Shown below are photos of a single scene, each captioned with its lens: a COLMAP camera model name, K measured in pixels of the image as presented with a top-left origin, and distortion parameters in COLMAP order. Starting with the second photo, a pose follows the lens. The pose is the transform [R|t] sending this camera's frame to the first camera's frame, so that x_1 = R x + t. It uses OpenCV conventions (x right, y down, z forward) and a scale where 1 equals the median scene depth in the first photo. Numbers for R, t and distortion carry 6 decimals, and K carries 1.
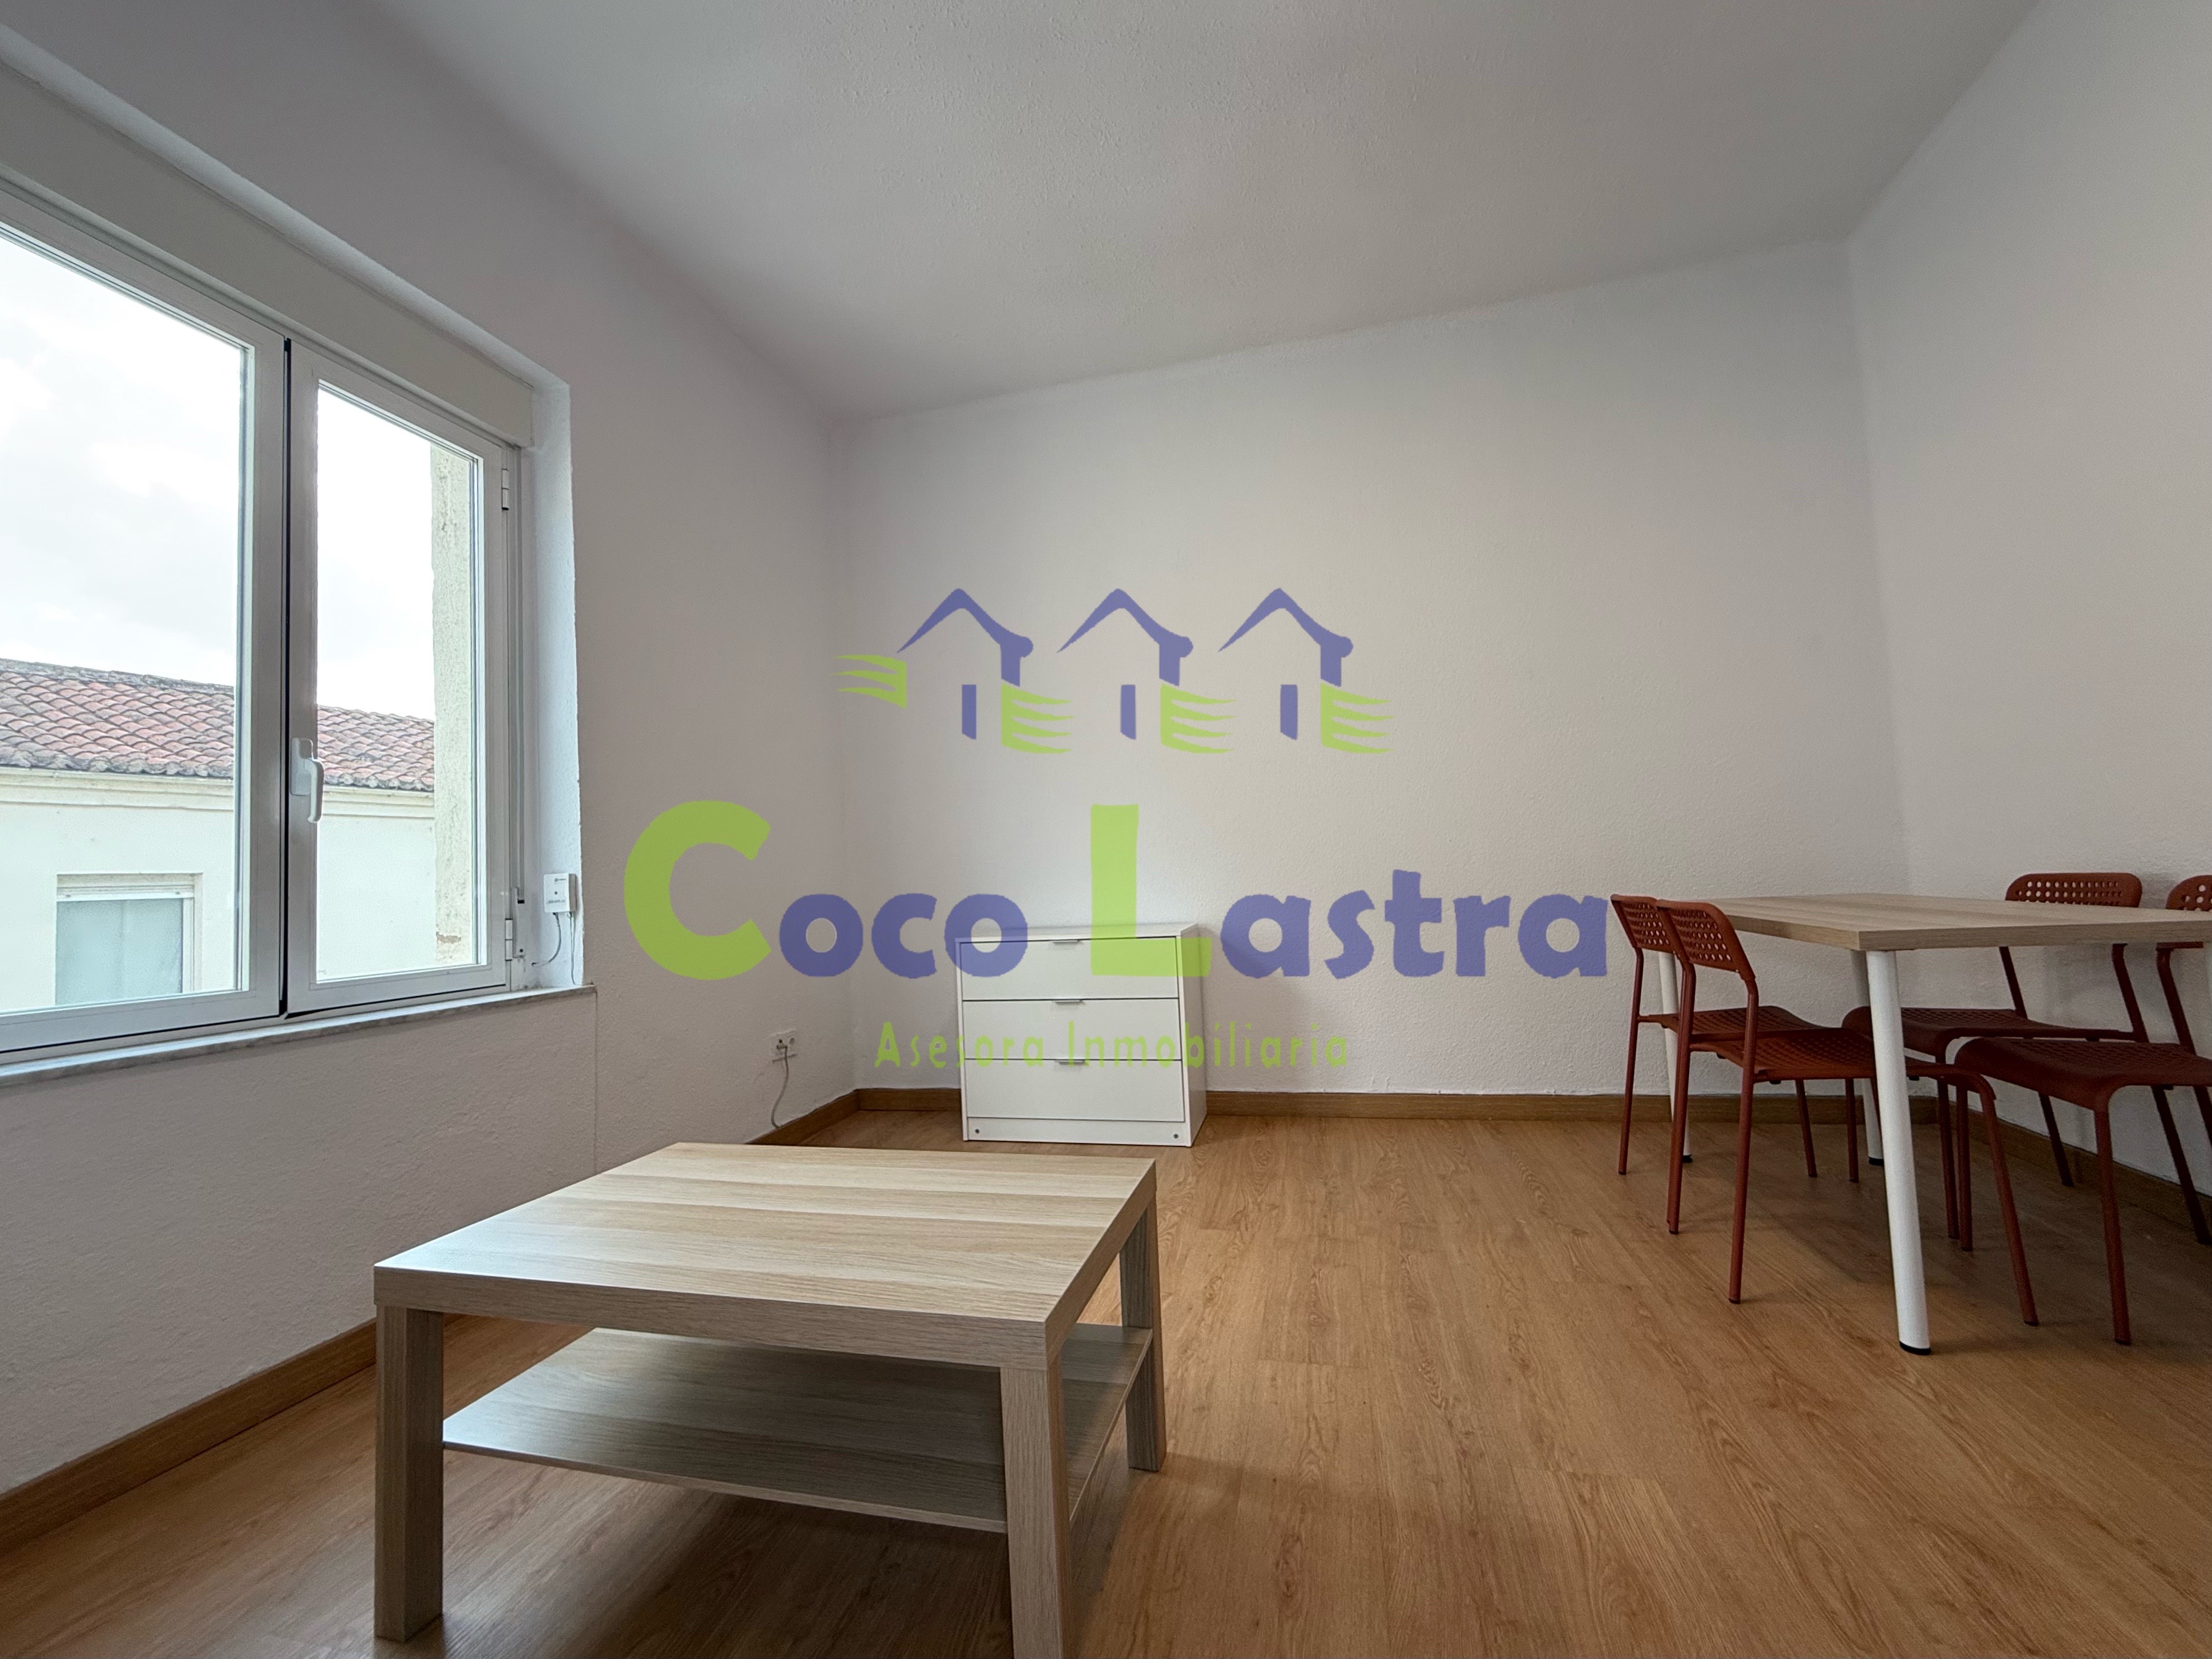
lens RADIAL K [[904.7, 0, 1103.0], [0, 904.7, 829.1], [0, 0, 1]] dist [0.002818, 0.000236]
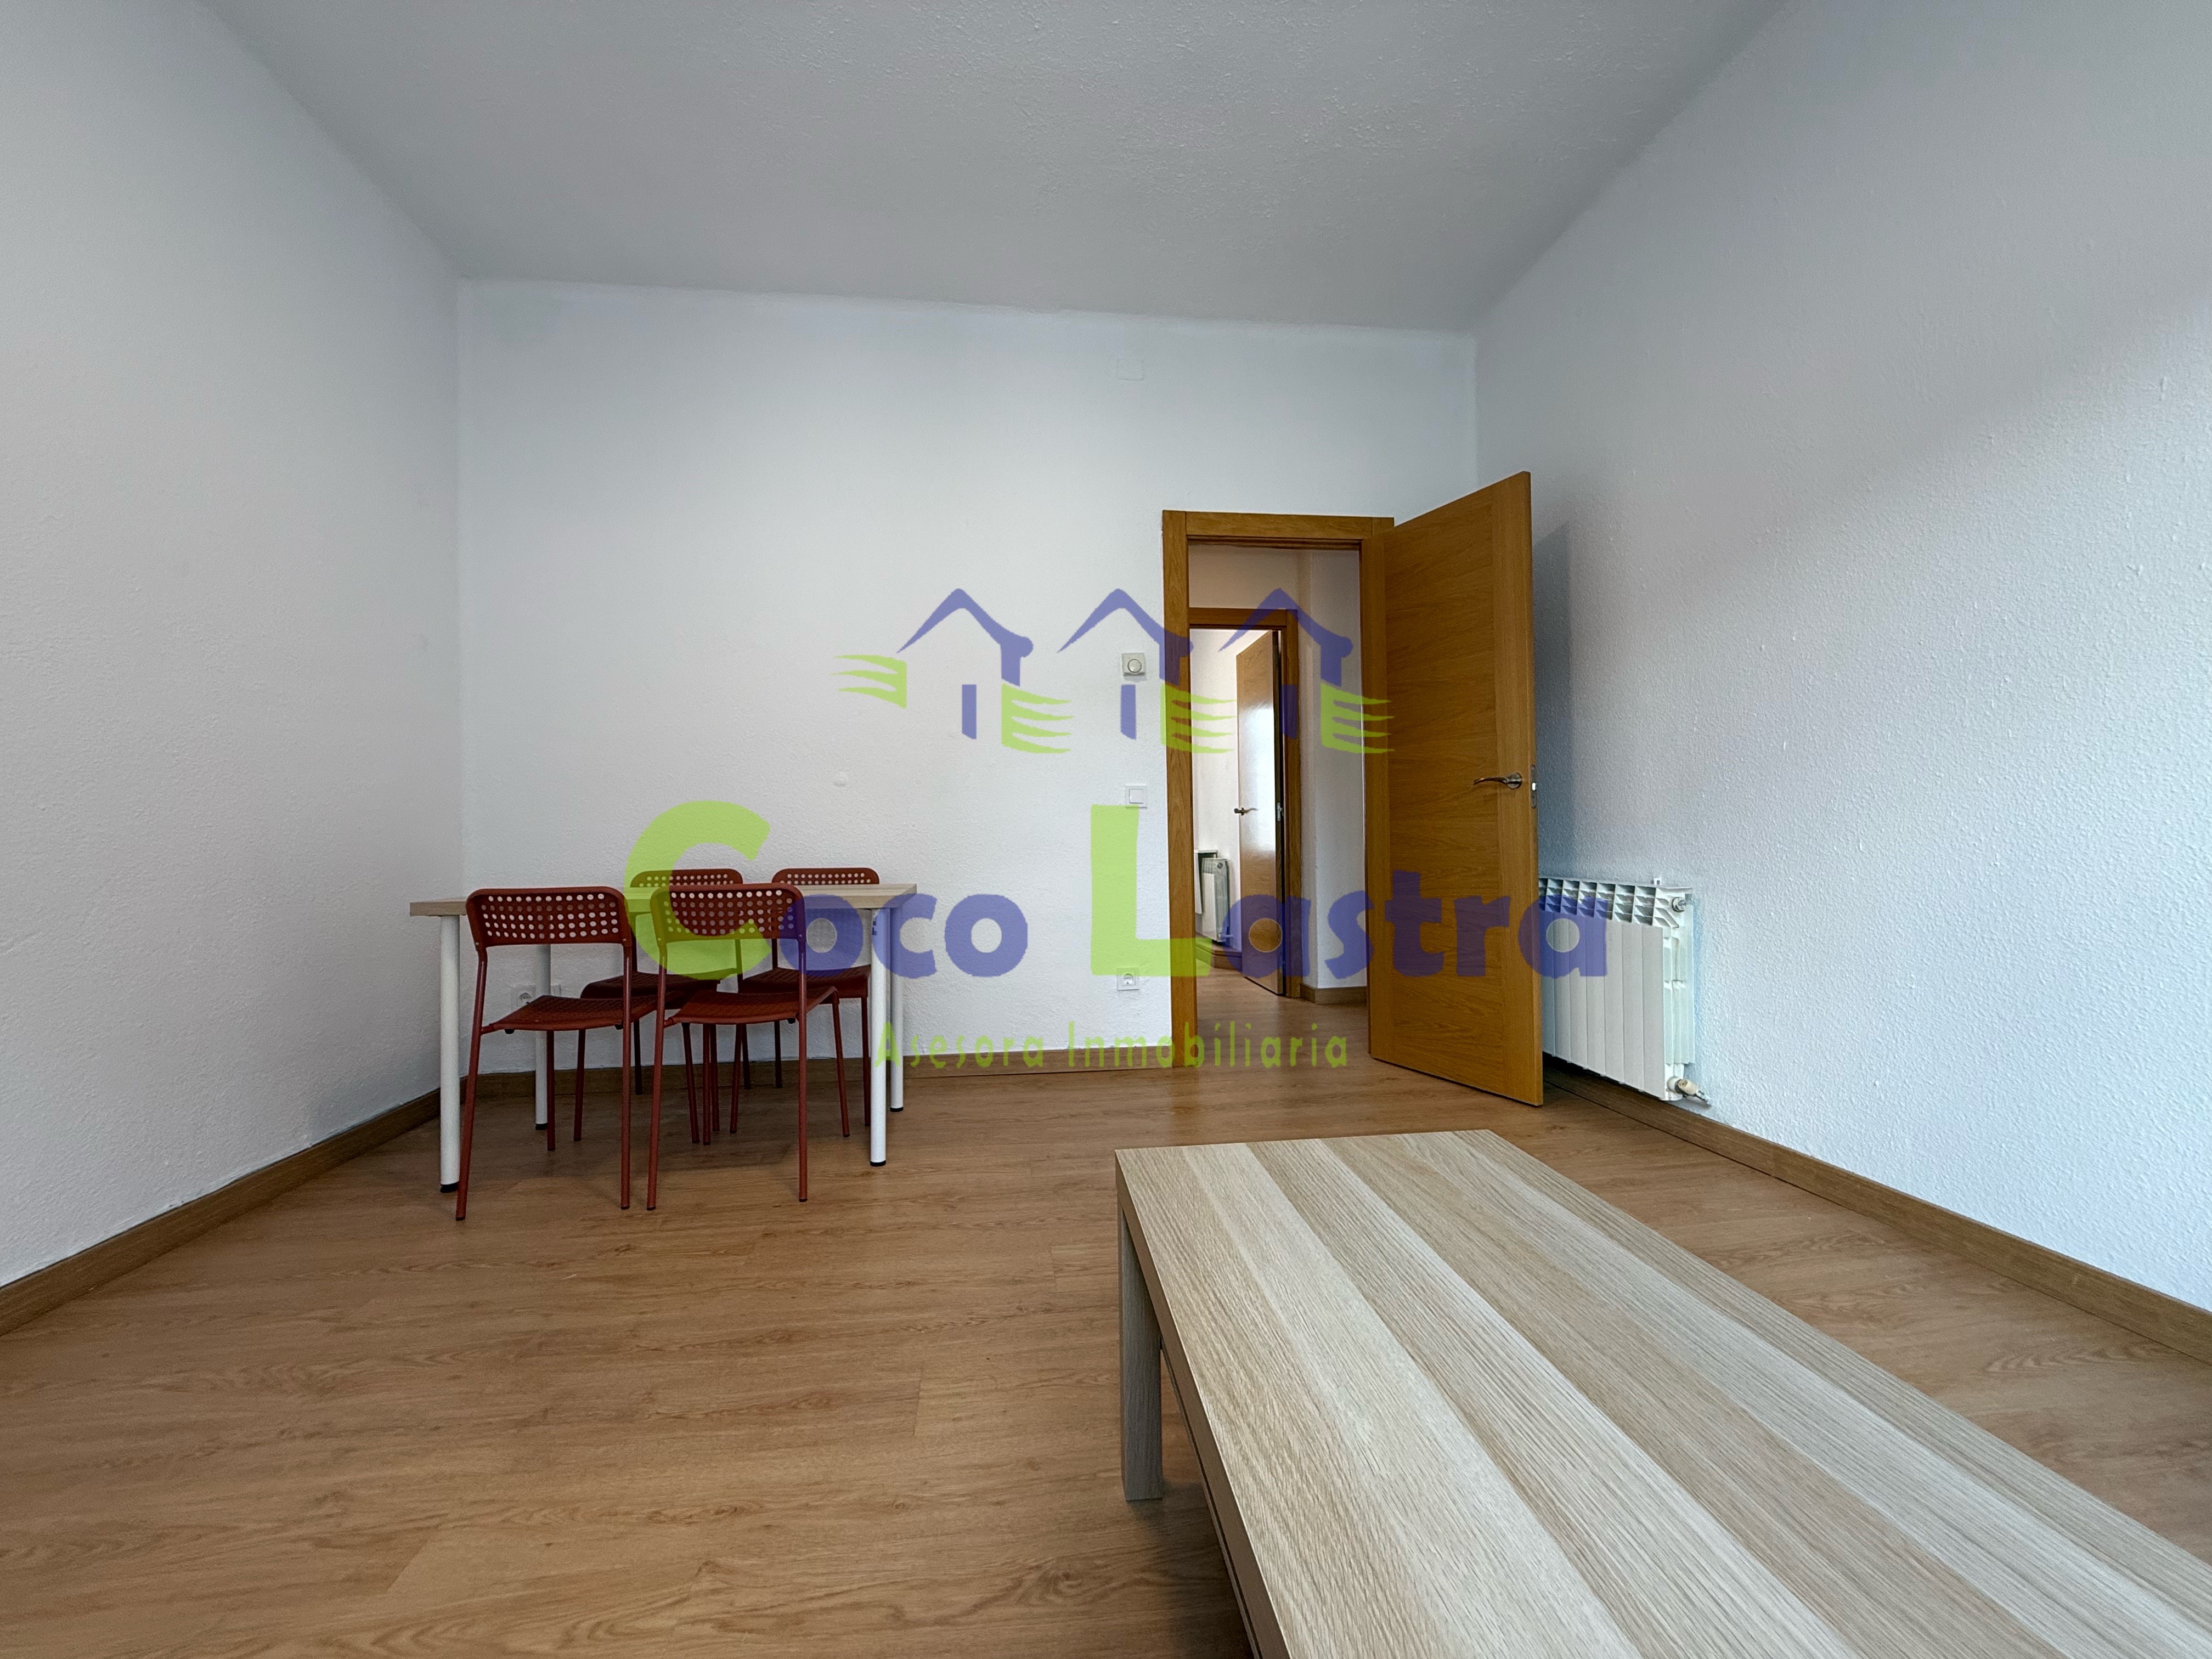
lens RADIAL K [[884.1, 0, 1088.6], [0, 884.1, 833.0], [0, 0, 1]] dist [-0.002044, -0.000219]
pose [[-0.345536, 0.061177, 0.936409, -0.612202], [-0.020795, 0.997128, -0.072817, 0.098370], [-0.938175, -0.044634, -0.343272, 1.081068]]
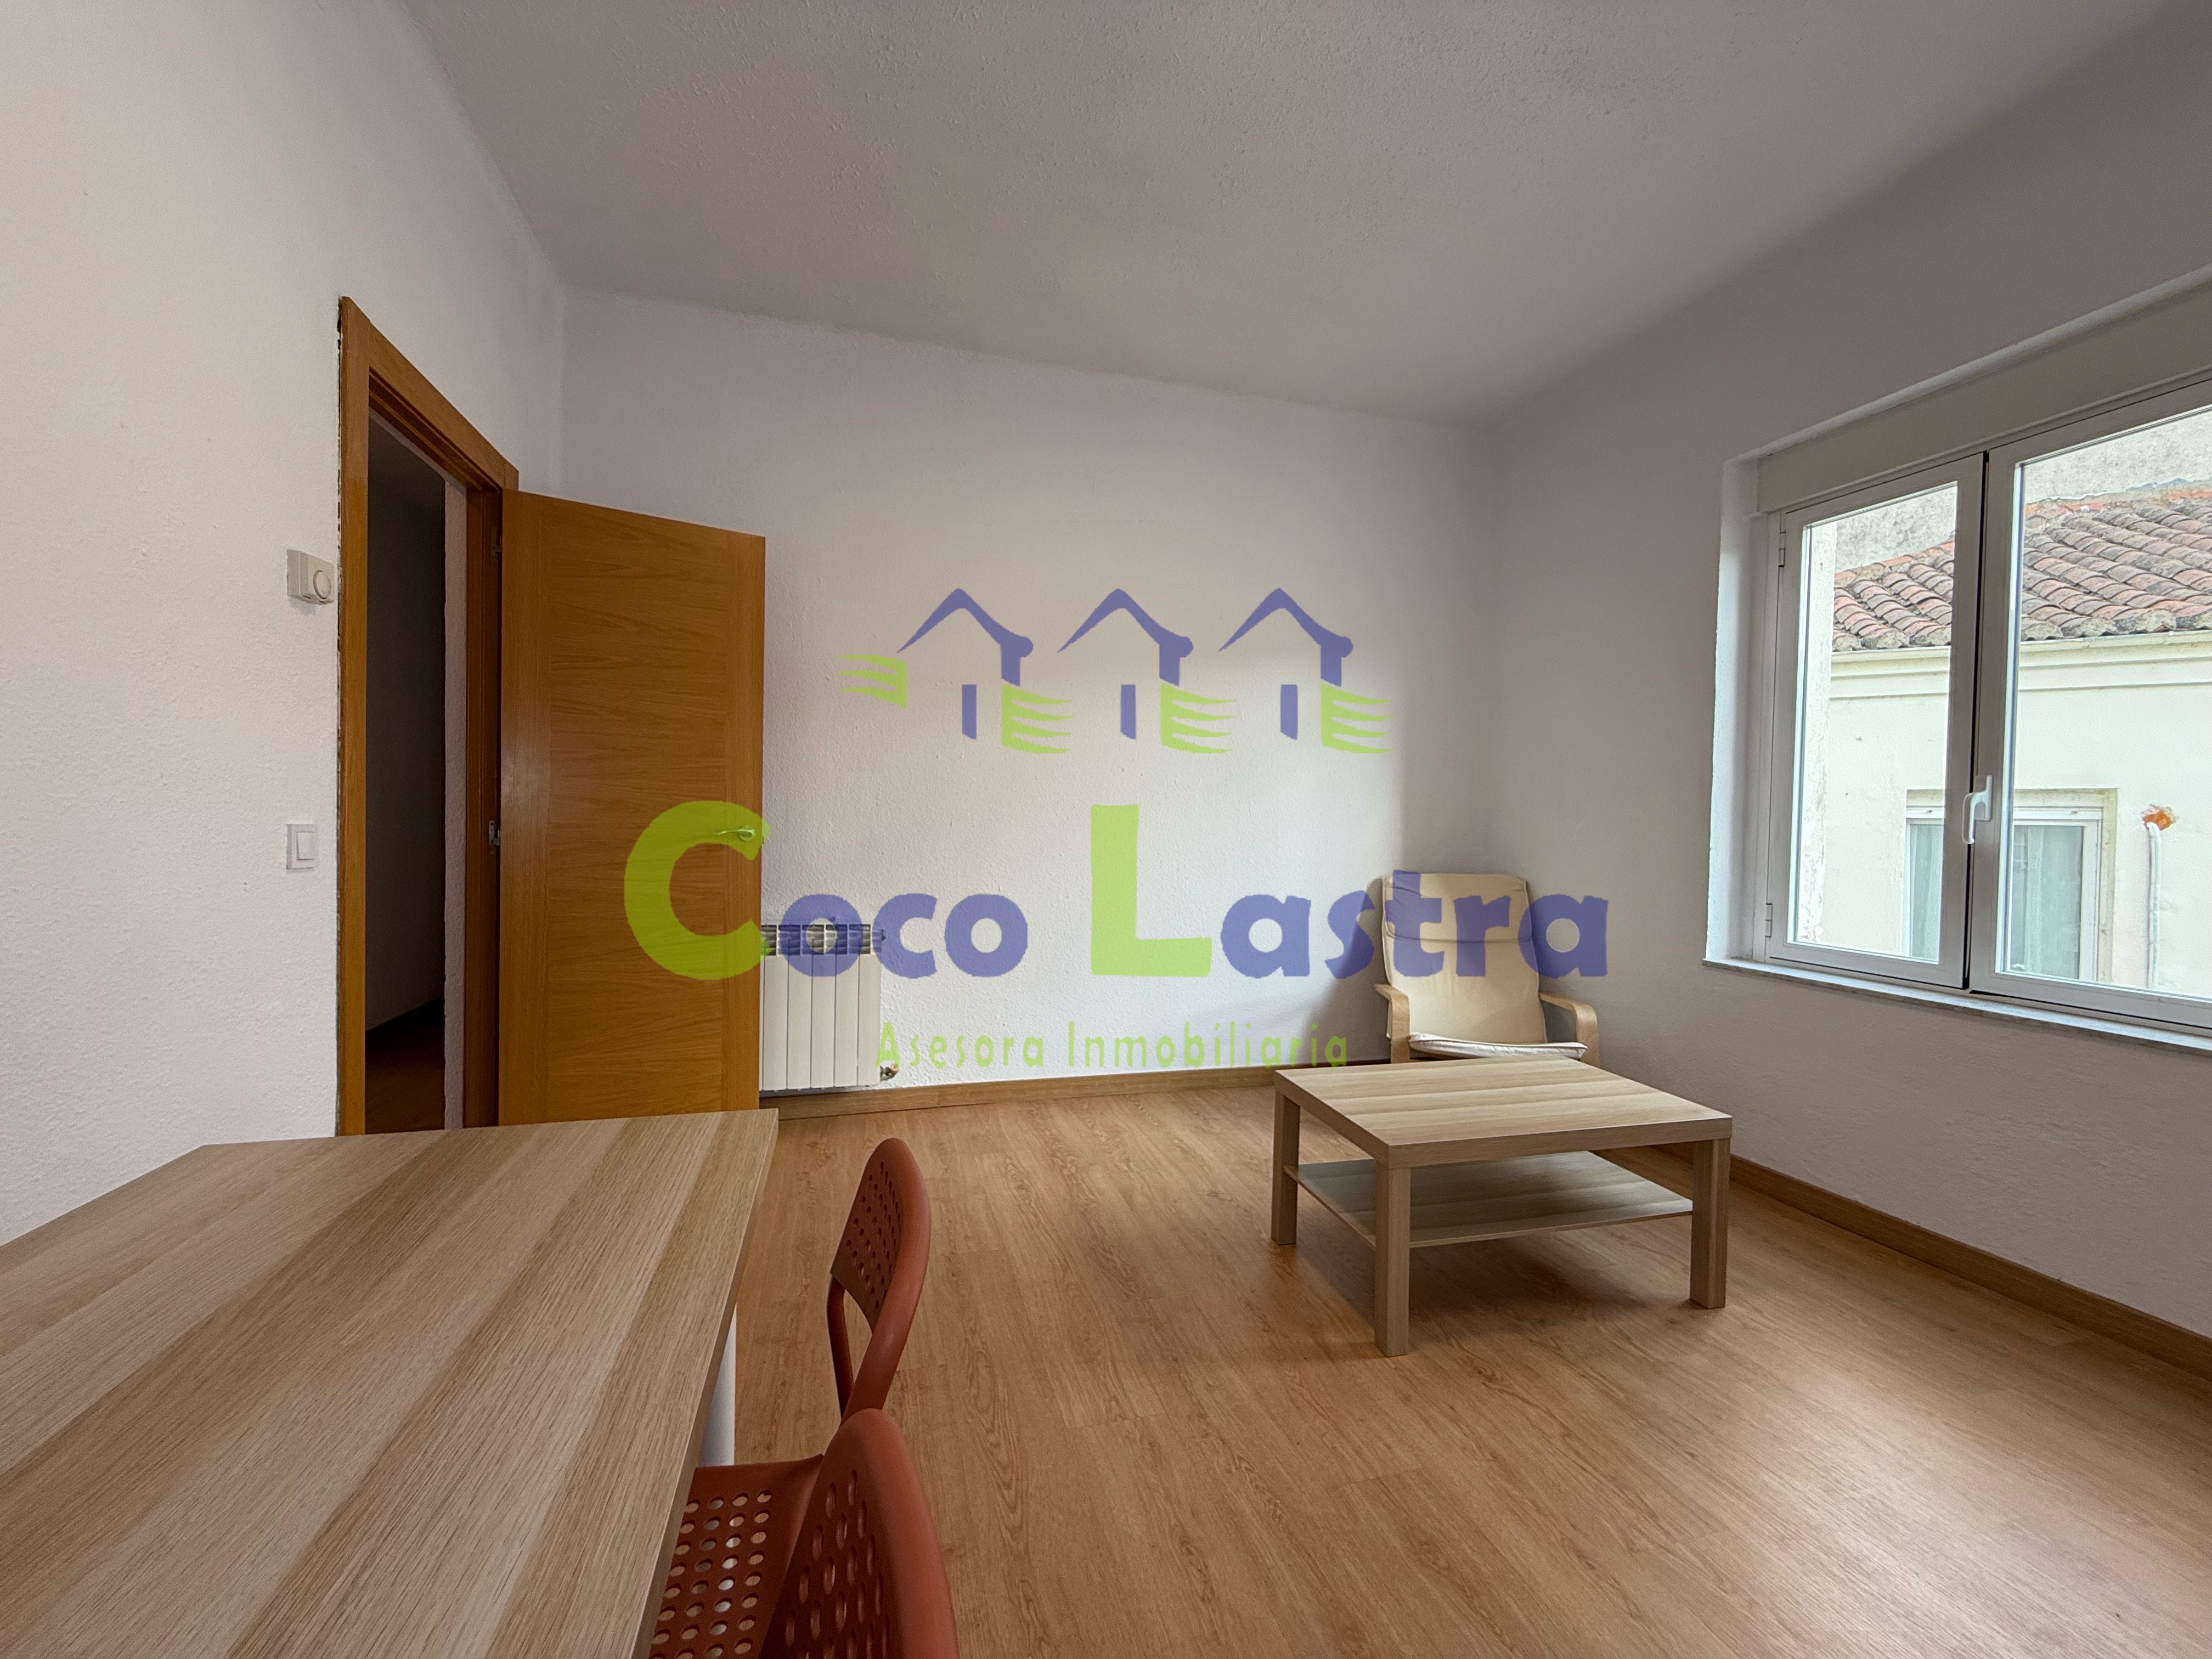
lens RADIAL K [[894.7, 0, 1096.6], [0, 894.7, 822.5], [0, 0, 1]] dist [-0.001154, -0.000318]
pose [[-0.869896, 0.035620, -0.491947, 0.850731], [0.052106, 0.998444, -0.019845, -0.079955], [0.490475, -0.042896, -0.870399, 1.574767]]
